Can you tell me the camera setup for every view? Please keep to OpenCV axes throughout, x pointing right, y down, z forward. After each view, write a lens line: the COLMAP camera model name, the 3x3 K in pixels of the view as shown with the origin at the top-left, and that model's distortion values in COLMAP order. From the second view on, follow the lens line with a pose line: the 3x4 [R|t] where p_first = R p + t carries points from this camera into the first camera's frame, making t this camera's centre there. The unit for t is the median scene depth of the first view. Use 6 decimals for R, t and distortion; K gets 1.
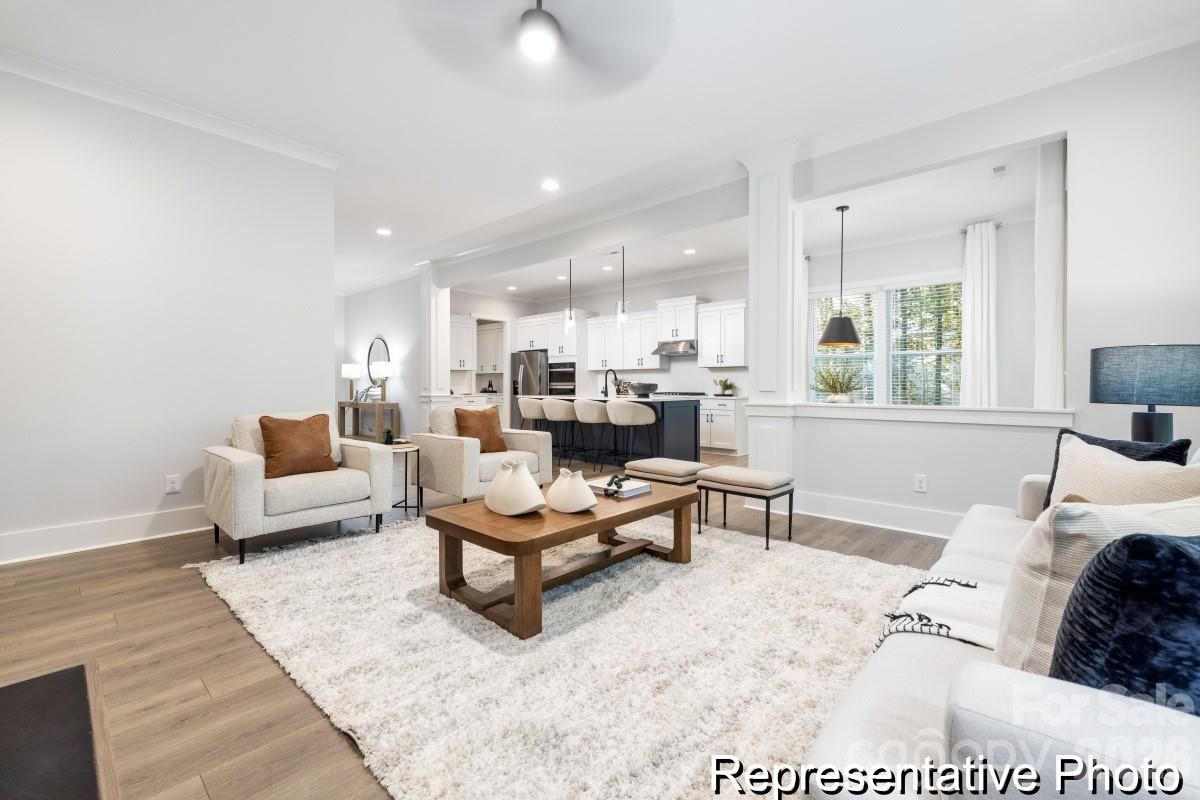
lens RADIAL K [[504.1, 0, 602.3], [0, 504.1, 393.4], [0, 0, 1]] dist [0.000249, 0.000084]
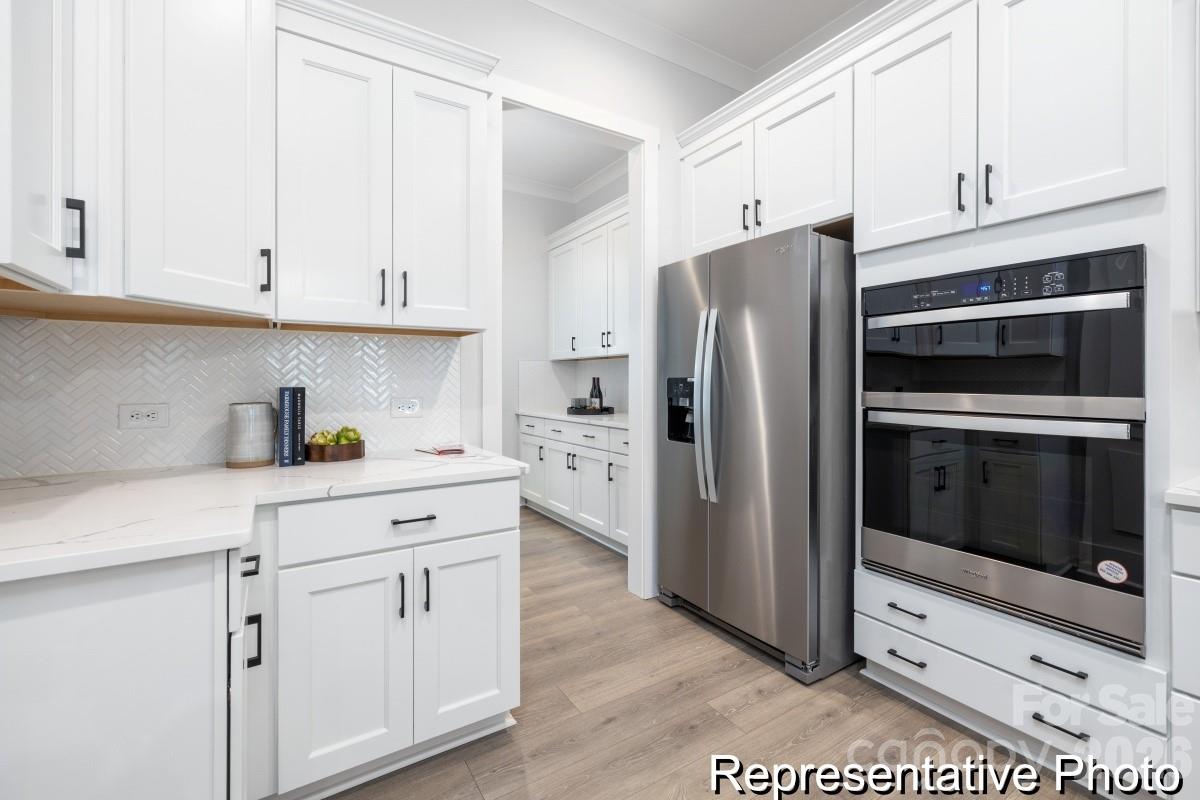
lens RADIAL K [[504.1, 0, 602.3], [0, 504.1, 393.4], [0, 0, 1]] dist [0.000249, 0.000084]
pose [[0.964520, 0.005093, -0.263962, -0.144938], [-0.001735, 0.999915, 0.012954, -0.022345], [0.264006, -0.012036, 0.964446, 0.767283]]
